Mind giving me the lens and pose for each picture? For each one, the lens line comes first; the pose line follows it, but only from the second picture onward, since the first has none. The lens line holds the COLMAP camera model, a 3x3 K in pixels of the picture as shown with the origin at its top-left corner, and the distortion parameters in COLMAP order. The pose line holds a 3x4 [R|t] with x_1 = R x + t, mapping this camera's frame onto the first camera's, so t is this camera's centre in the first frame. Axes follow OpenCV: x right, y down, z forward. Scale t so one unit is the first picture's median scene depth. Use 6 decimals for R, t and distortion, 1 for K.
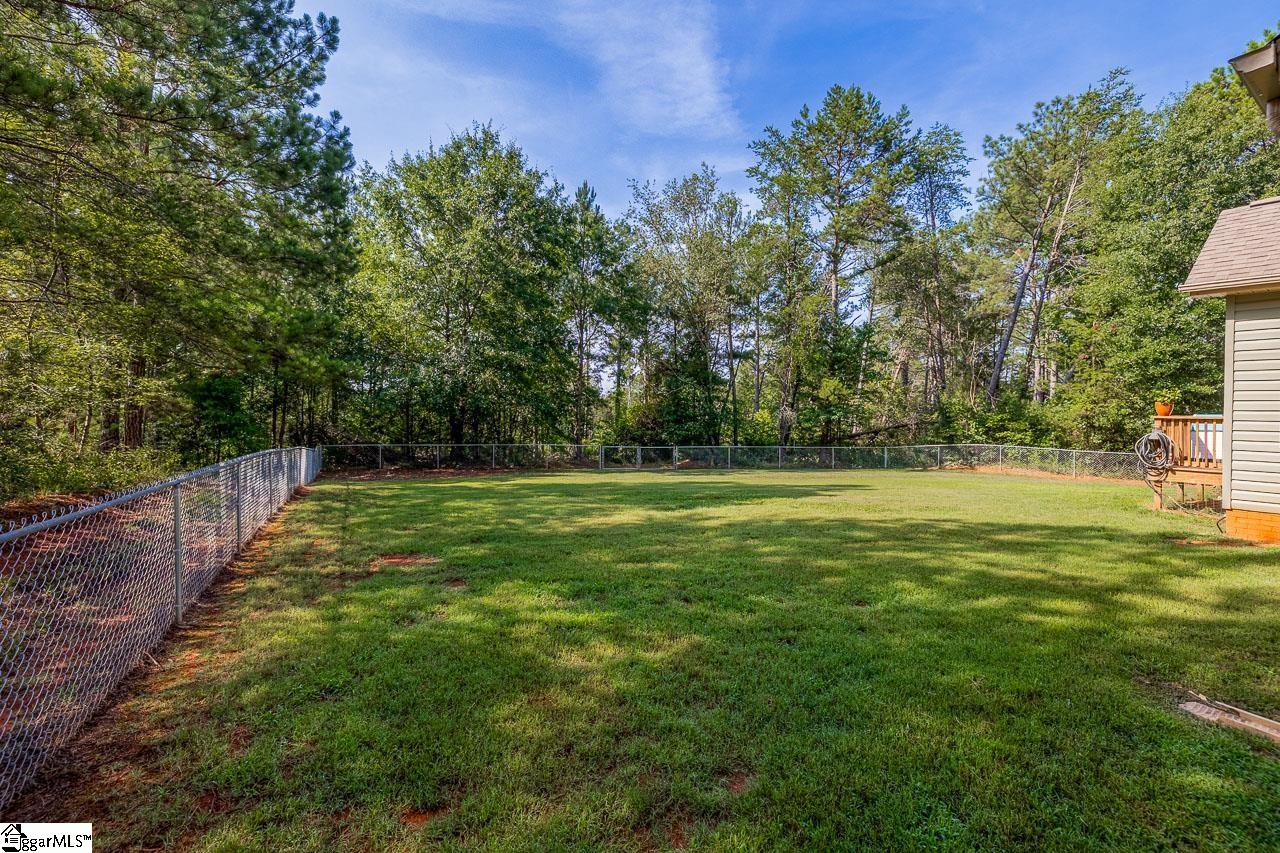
lens RADIAL K [[567.6, 0, 641.4], [0, 567.6, 458.7], [0, 0, 1]] dist [-0.001217, -0.000355]
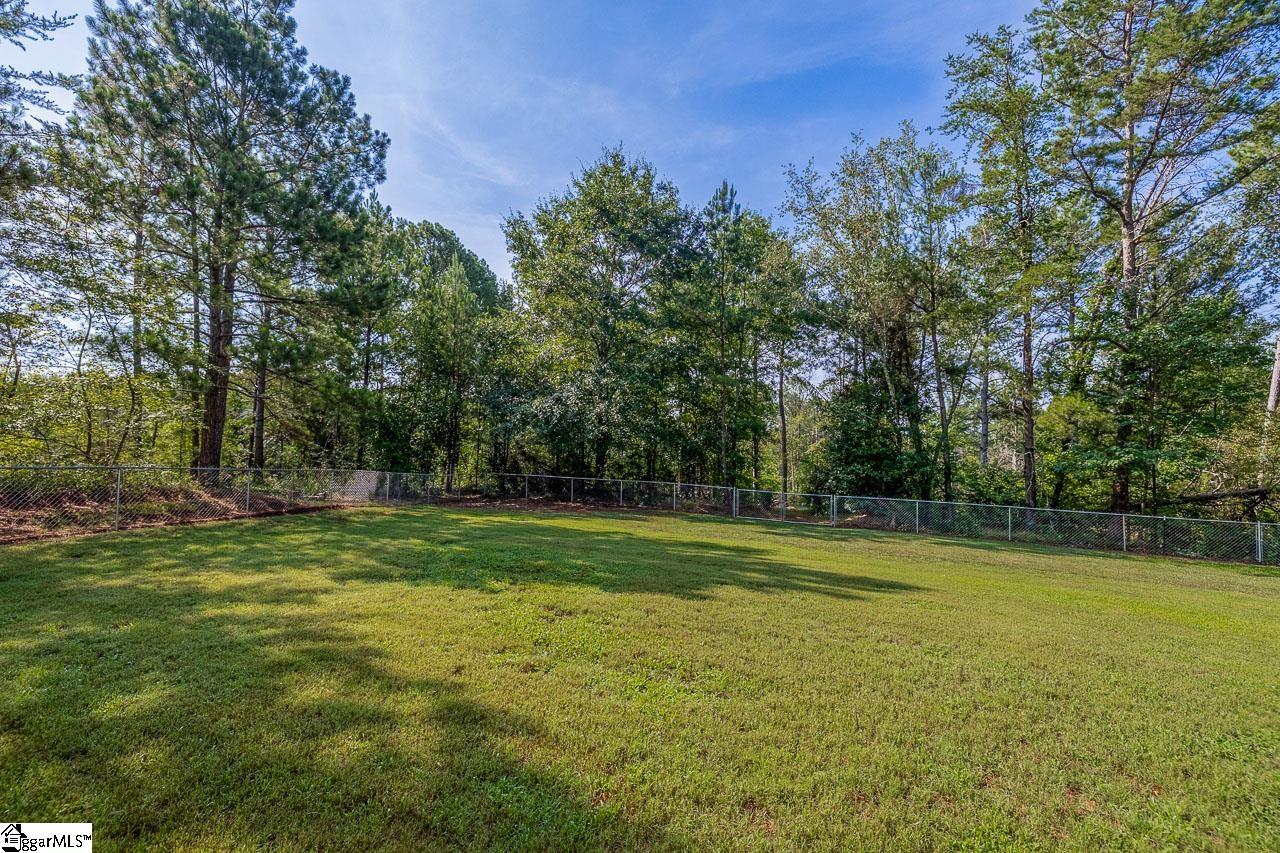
lens RADIAL K [[567.6, 0, 641.4], [0, 567.6, 458.7], [0, 0, 1]] dist [-0.001217, -0.000355]
pose [[0.812494, 0.027187, -0.582335, 0.298609], [-0.076554, 0.995237, -0.060347, -0.005248], [0.577921, 0.093612, 0.810706, 0.253496]]
